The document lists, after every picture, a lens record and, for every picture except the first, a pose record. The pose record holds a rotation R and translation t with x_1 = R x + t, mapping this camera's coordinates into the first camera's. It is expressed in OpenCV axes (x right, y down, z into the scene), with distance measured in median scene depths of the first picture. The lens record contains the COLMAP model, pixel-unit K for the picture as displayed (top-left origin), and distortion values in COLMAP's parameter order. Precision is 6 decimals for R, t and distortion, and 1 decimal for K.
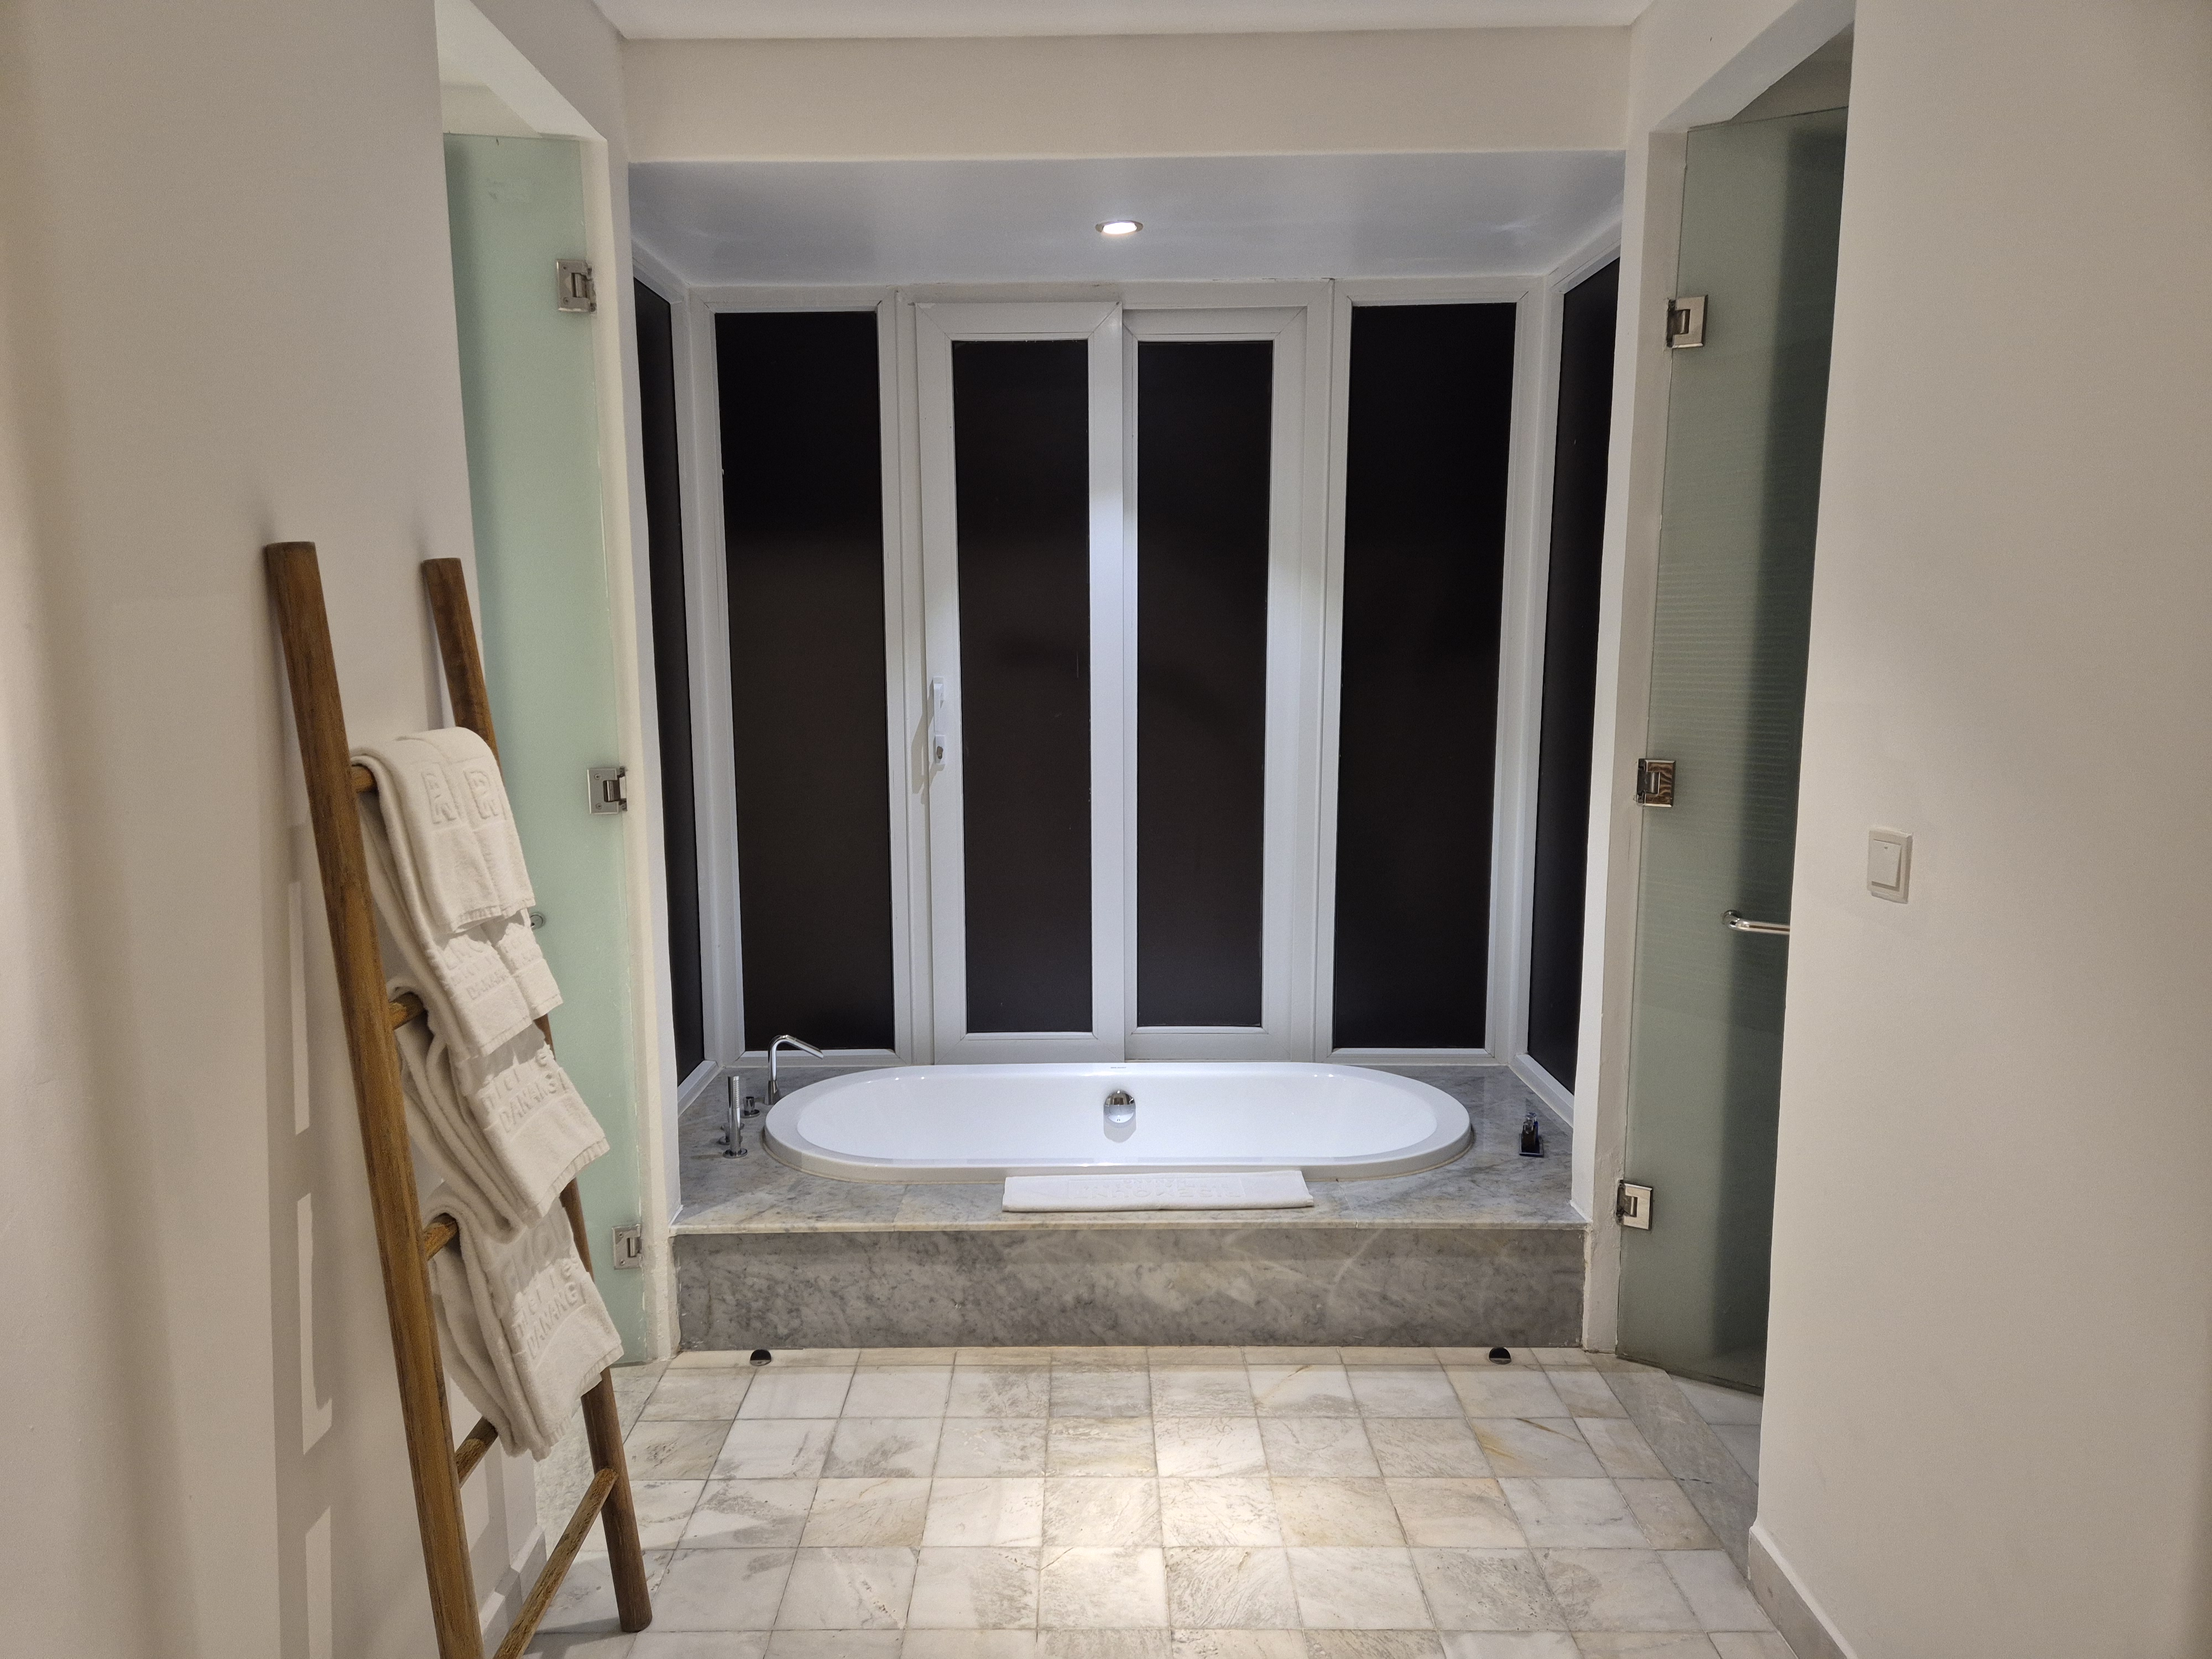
lens RADIAL K [[1489.4, 0, 1084.0], [0, 1489.4, 835.3], [0, 0, 1]] dist [0.078738, -0.063698]
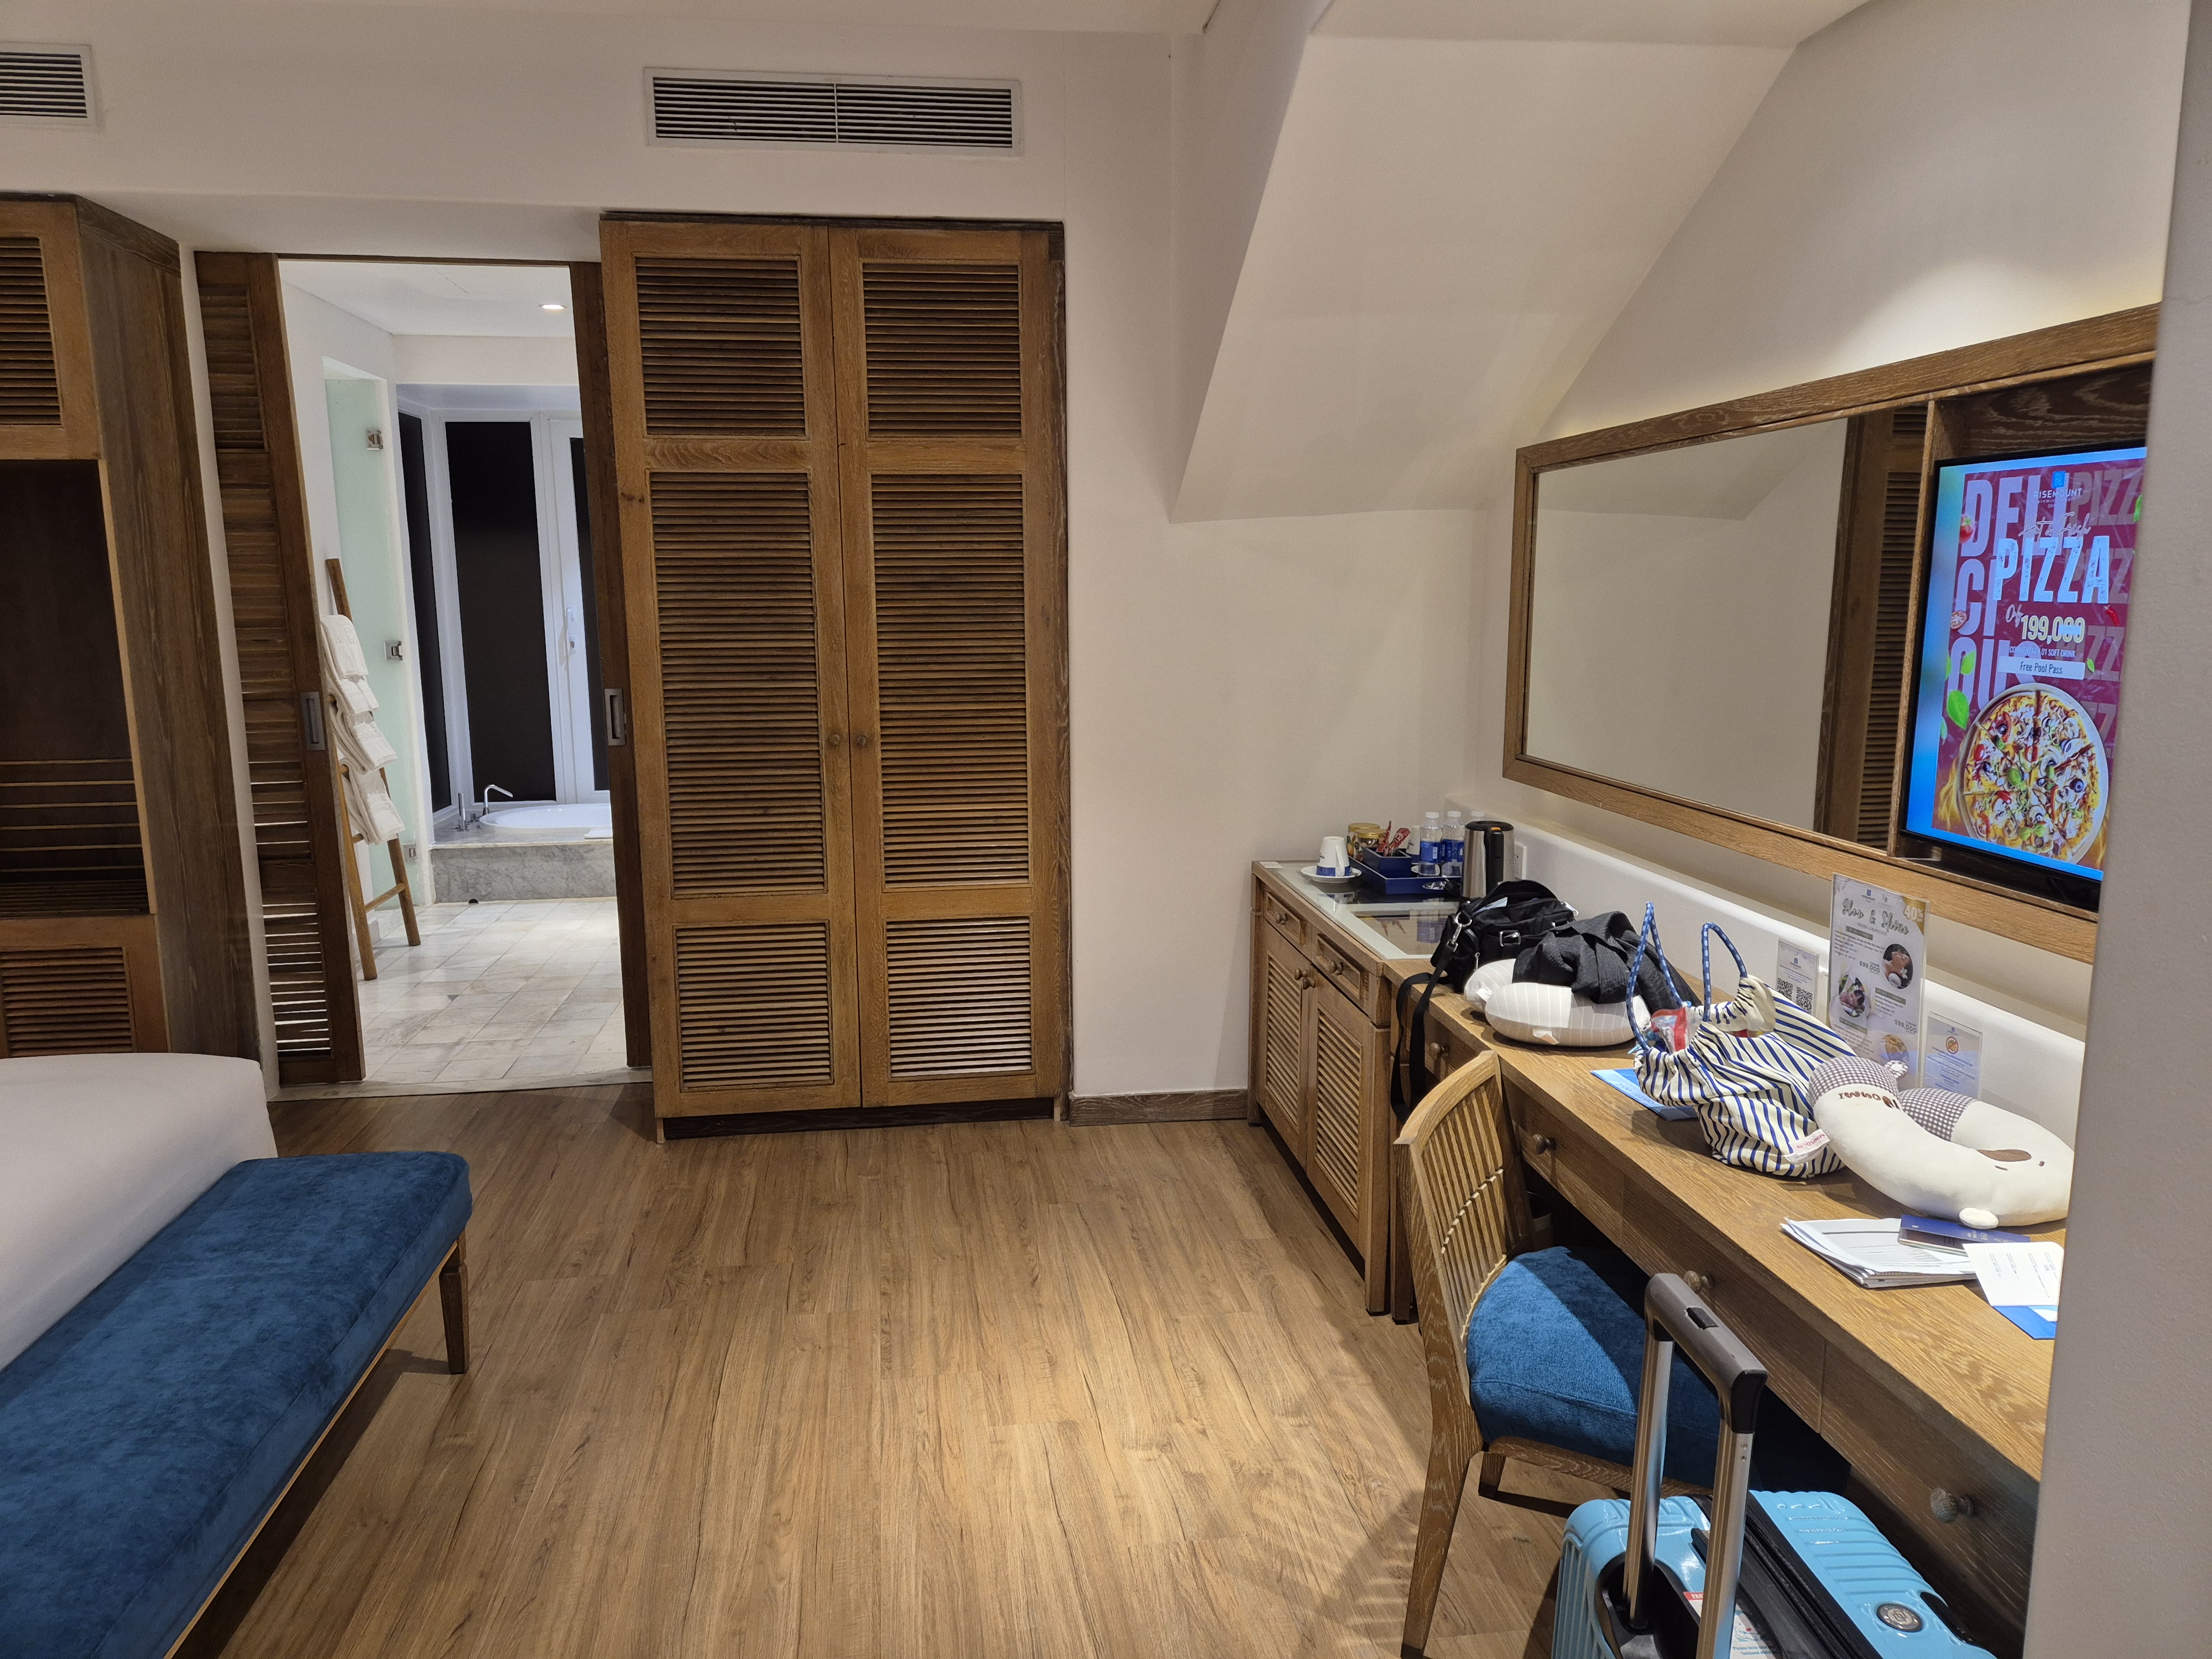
lens RADIAL K [[1489.4, 0, 1107.1], [0, 1489.4, 817.2], [0, 0, 1]] dist [0.078738, -0.063698]
pose [[0.991063, -0.019036, 0.132029, 0.510912], [0.016231, 0.999620, 0.022293, 0.211528], [-0.132404, -0.019951, 0.990995, -1.620702]]
